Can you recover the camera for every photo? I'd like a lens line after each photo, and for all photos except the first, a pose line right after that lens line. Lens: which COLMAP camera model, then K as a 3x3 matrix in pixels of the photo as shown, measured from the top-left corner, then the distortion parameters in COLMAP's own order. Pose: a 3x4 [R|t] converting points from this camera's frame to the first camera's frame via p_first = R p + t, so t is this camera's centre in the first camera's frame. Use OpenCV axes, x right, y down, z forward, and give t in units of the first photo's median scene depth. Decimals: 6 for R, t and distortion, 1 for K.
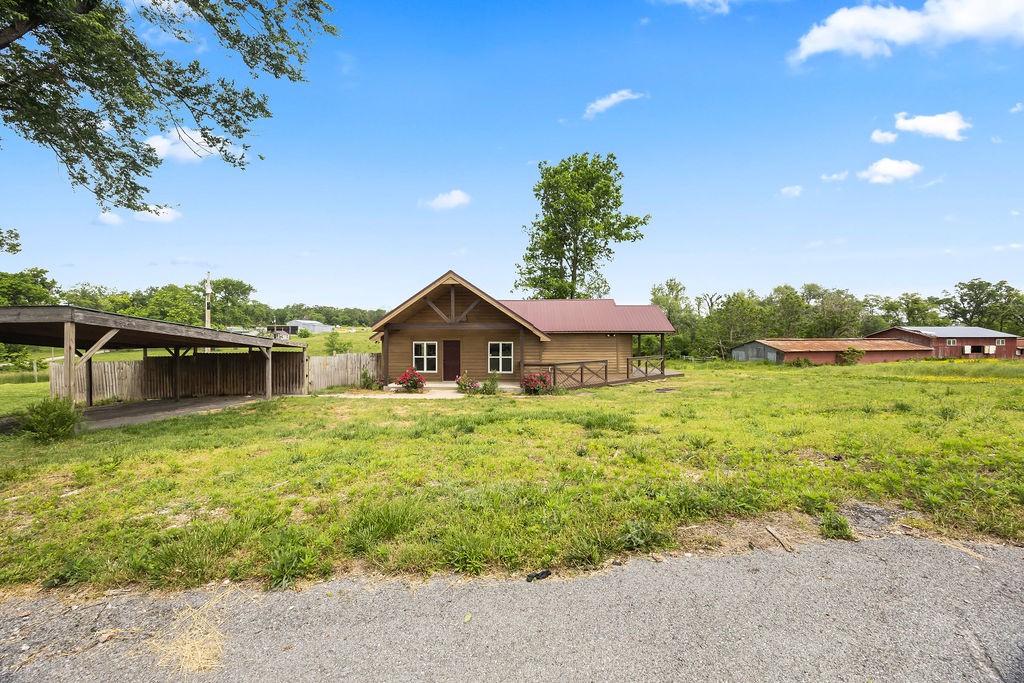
lens RADIAL K [[377.9, 0, 512.0], [0, 377.9, 341.5], [0, 0, 1]] dist [0.000346, 0.000051]
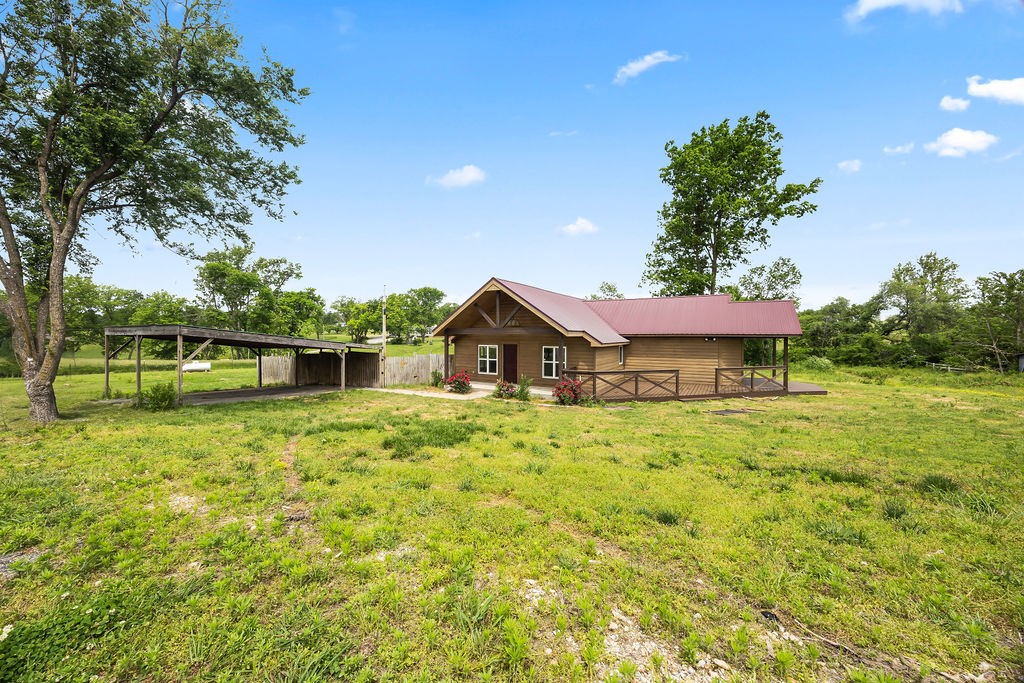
lens RADIAL K [[383.2, 0, 514.7], [0, 383.2, 336.5], [0, 0, 1]] dist [-0.001971, -0.000136]
pose [[0.898679, 0.004707, -0.438581, 0.145695], [-0.007001, 0.999969, -0.003614, -0.009564], [0.438551, 0.006318, 0.898684, 0.032890]]
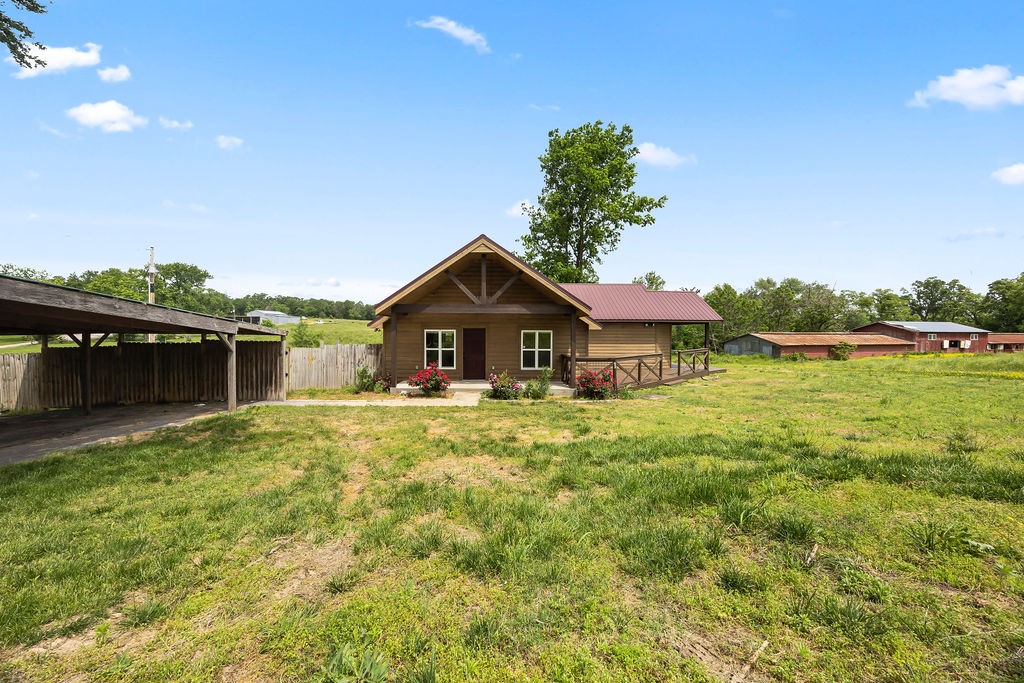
lens RADIAL K [[383.2, 0, 514.7], [0, 383.2, 336.5], [0, 0, 1]] dist [-0.001971, -0.000136]
pose [[0.997284, 0.004944, 0.073486, -0.063479], [-0.005244, 0.999979, 0.003893, 0.004934], [-0.073465, -0.004268, 0.997289, 0.093562]]
